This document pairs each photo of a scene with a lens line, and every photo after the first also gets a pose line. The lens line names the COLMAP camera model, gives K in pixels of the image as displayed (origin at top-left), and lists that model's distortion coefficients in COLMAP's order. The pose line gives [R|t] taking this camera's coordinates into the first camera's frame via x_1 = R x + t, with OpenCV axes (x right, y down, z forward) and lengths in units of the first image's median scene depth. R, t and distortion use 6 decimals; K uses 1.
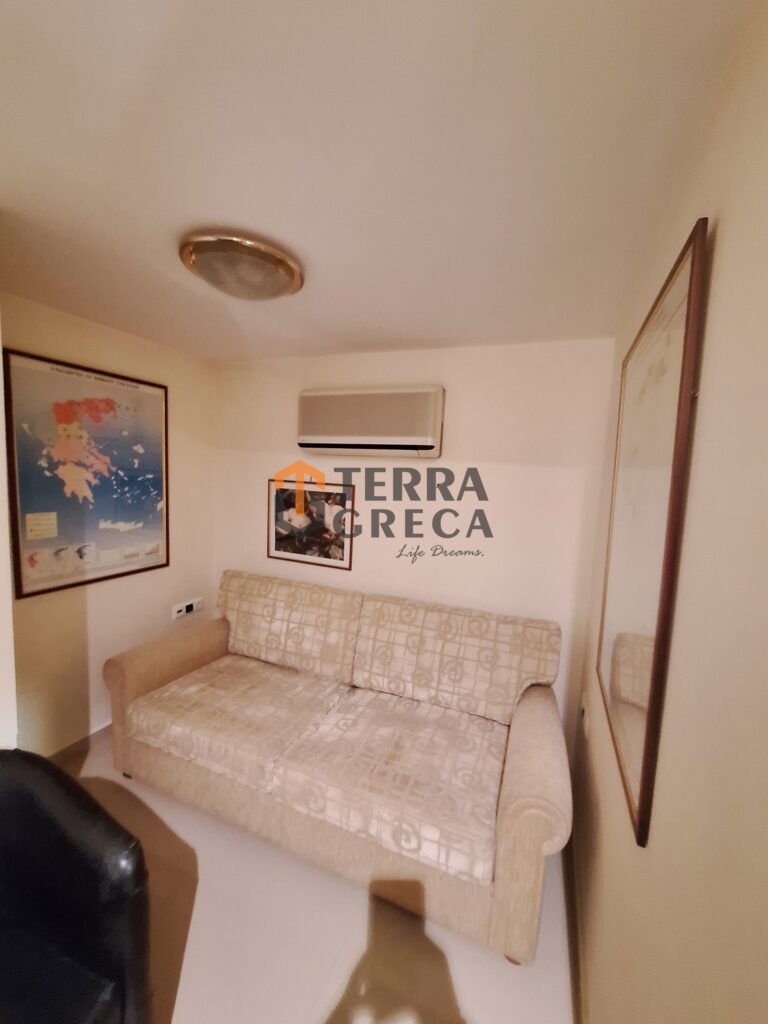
lens RADIAL K [[402.4, 0, 389.4], [0, 402.4, 528.5], [0, 0, 1]] dist [-0.005804, 0.000760]
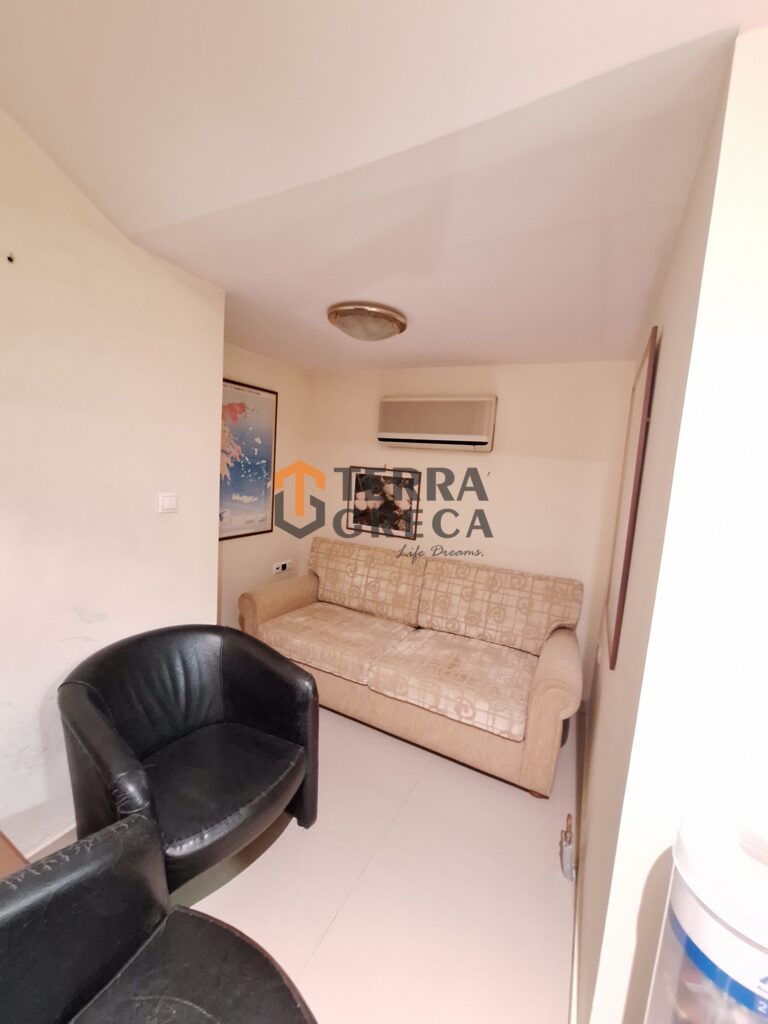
lens RADIAL K [[402.4, 0, 390.2], [0, 402.4, 523.1], [0, 0, 1]] dist [-0.005804, 0.000760]
pose [[0.995896, 0.033936, -0.083899, -0.087988], [-0.033402, 0.999412, 0.007762, 0.055905], [0.084113, -0.004928, 0.996444, -0.328638]]
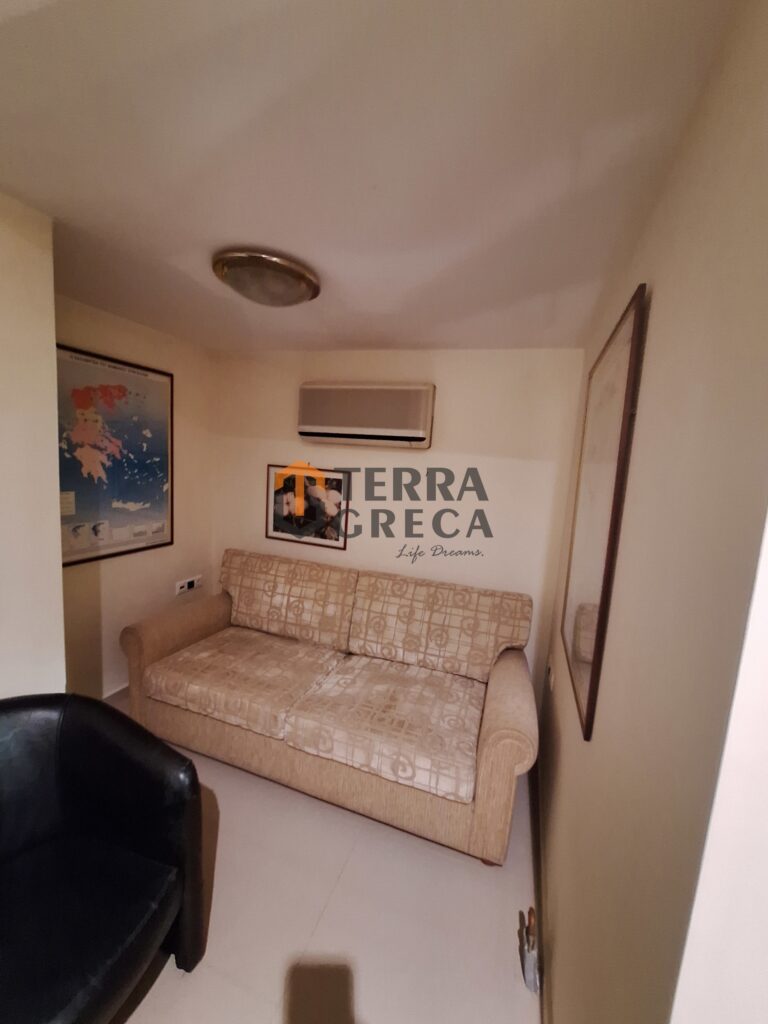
lens RADIAL K [[402.4, 0, 388.7], [0, 402.4, 524.8], [0, 0, 1]] dist [-0.005804, 0.000760]
pose [[0.998324, 0.013695, 0.056231, -0.051610], [-0.015035, 0.999611, 0.023484, 0.010637], [-0.055887, -0.024290, 0.998142, -0.119281]]
